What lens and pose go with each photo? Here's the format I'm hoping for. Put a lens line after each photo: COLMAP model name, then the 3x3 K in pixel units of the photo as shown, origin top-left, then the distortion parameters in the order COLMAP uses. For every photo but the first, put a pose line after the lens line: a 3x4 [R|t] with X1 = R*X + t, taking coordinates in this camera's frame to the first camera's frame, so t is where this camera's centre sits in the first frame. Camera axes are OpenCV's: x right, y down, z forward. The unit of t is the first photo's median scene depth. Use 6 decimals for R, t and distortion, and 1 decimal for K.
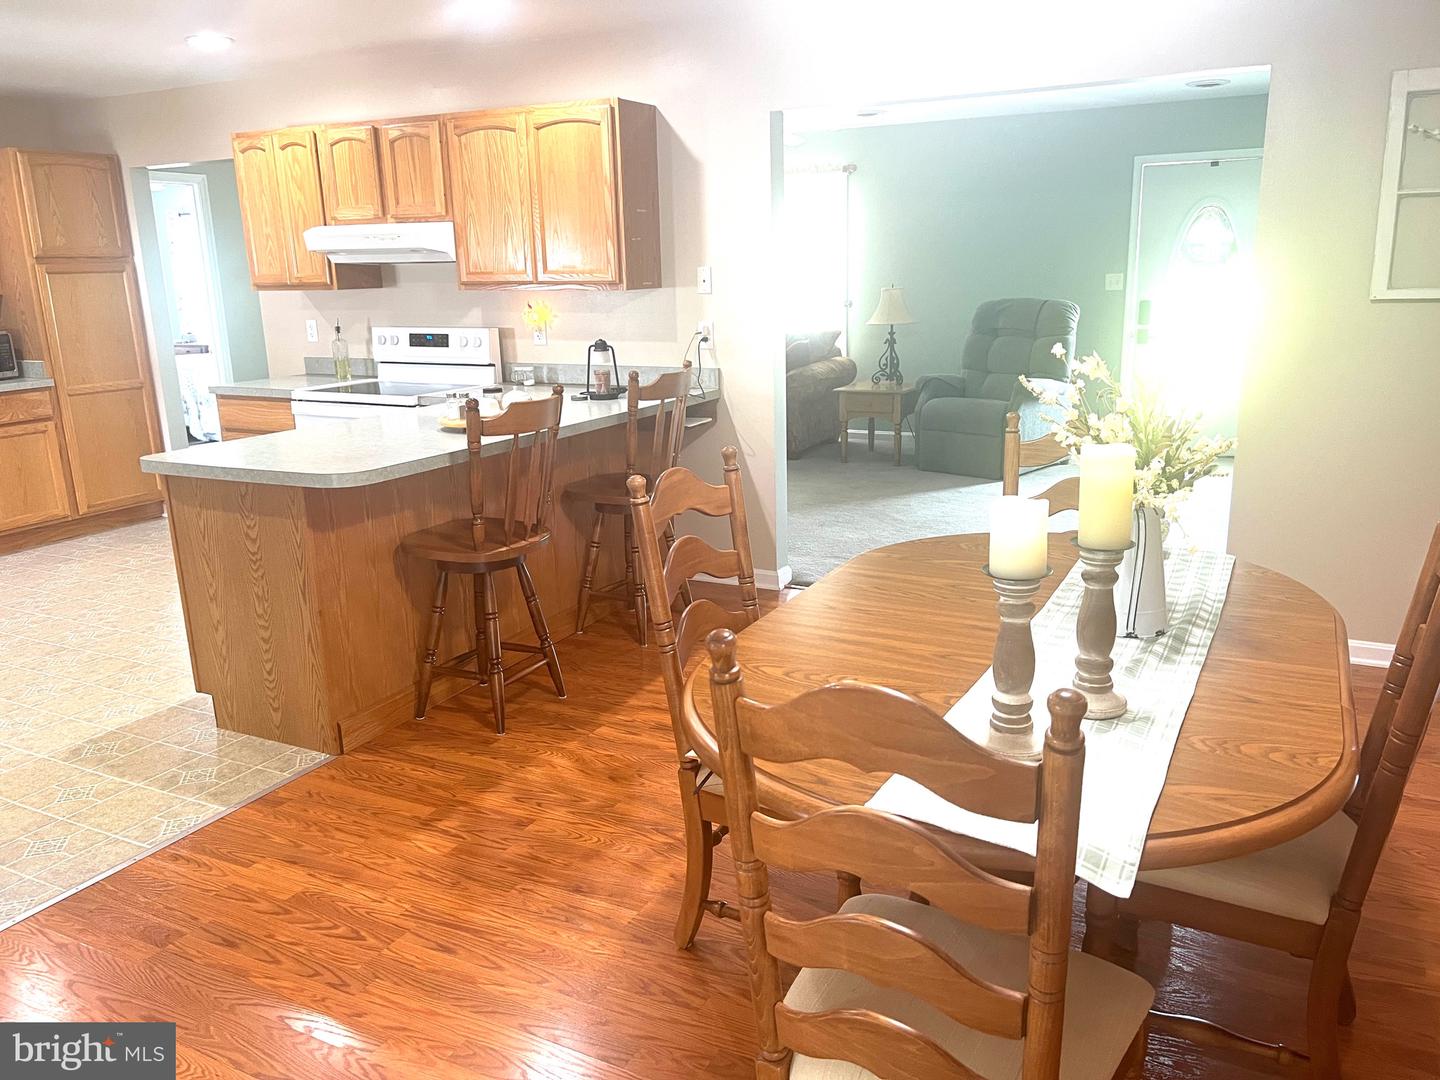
lens RADIAL K [[1096.4, 0, 741.0], [0, 1096.4, 545.6], [0, 0, 1]] dist [0.059962, -0.065578]
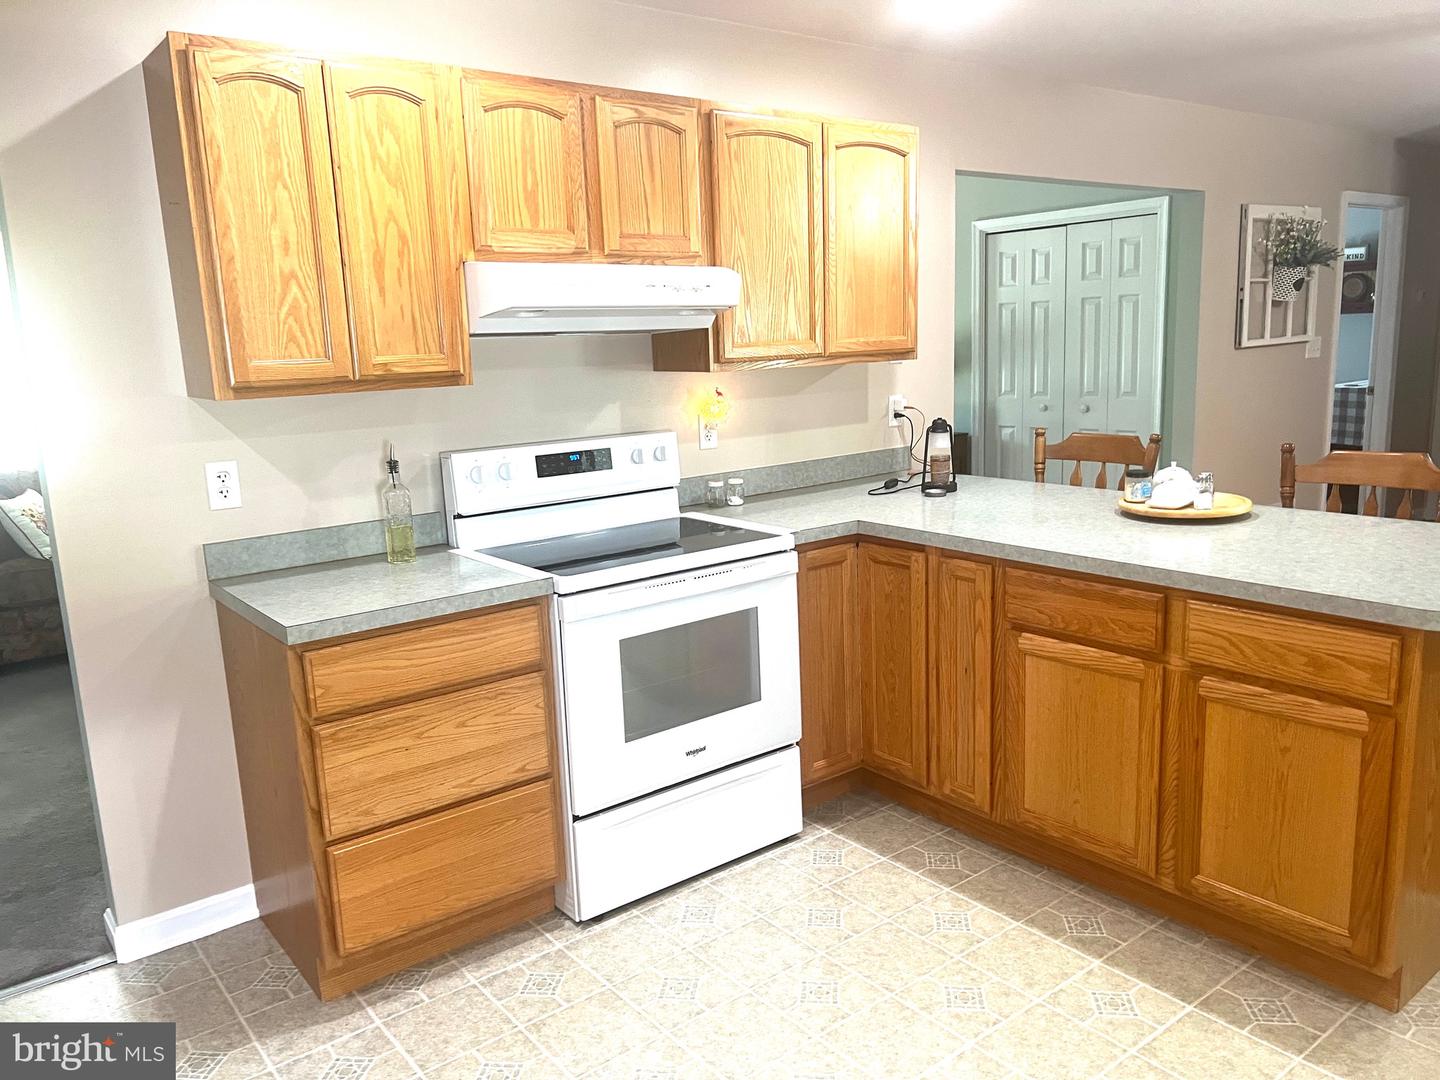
lens RADIAL K [[1096.4, 0, 741.0], [0, 1096.4, 545.6], [0, 0, 1]] dist [0.059962, -0.065578]
pose [[0.422663, -0.167903, 0.890598, -0.811016], [0.253493, 0.965368, 0.061696, -0.164191], [-0.870113, 0.199684, 0.450587, 0.697352]]
